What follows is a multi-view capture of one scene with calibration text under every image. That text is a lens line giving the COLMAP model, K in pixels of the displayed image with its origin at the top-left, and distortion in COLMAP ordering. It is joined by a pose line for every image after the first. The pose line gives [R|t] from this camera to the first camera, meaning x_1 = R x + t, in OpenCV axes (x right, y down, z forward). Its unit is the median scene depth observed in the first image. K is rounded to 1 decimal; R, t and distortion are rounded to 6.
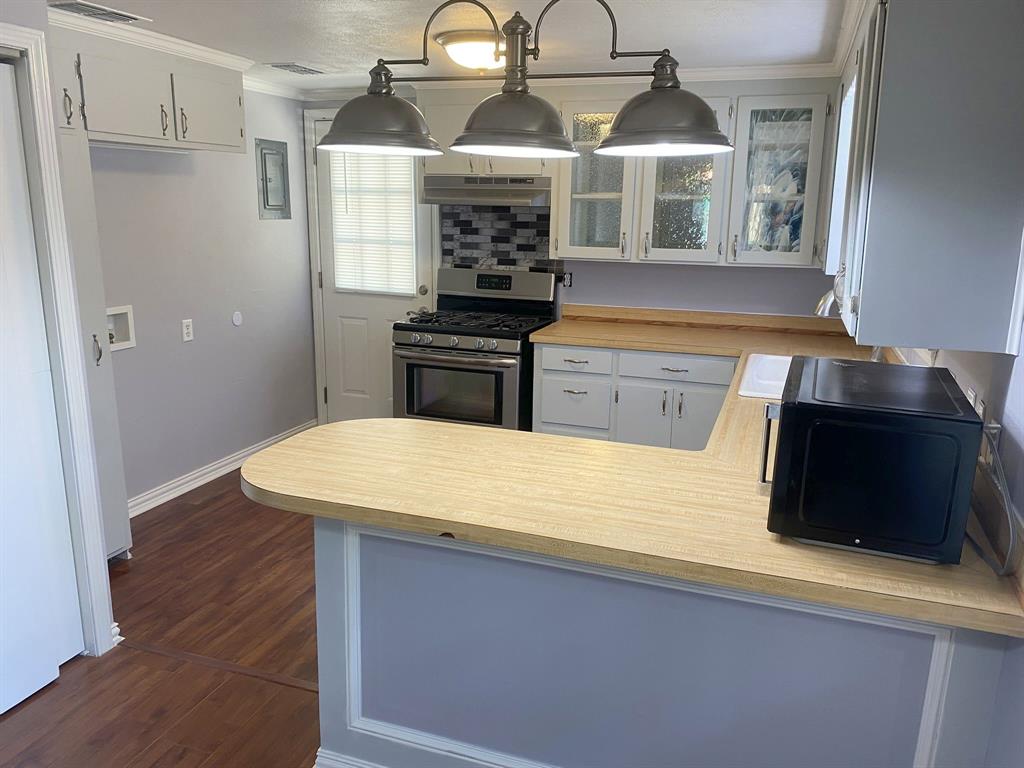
lens RADIAL K [[791.0, 0, 516.7], [0, 791.0, 379.9], [0, 0, 1]] dist [0.089576, -0.094588]
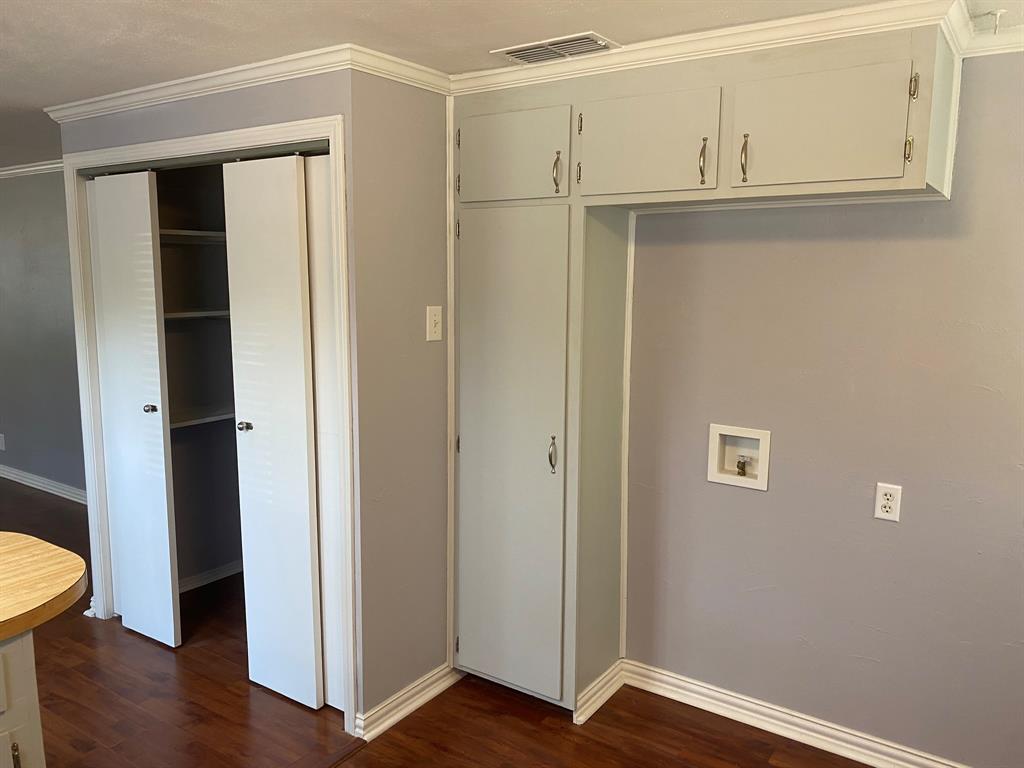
lens RADIAL K [[791.0, 0, 512.3], [0, 791.0, 380.2], [0, 0, 1]] dist [0.089576, -0.094588]
pose [[-0.271891, 0.127599, -0.953831, 0.272342], [-0.218672, 0.957050, 0.190363, -0.260991], [0.937154, 0.260334, -0.232311, 1.133568]]
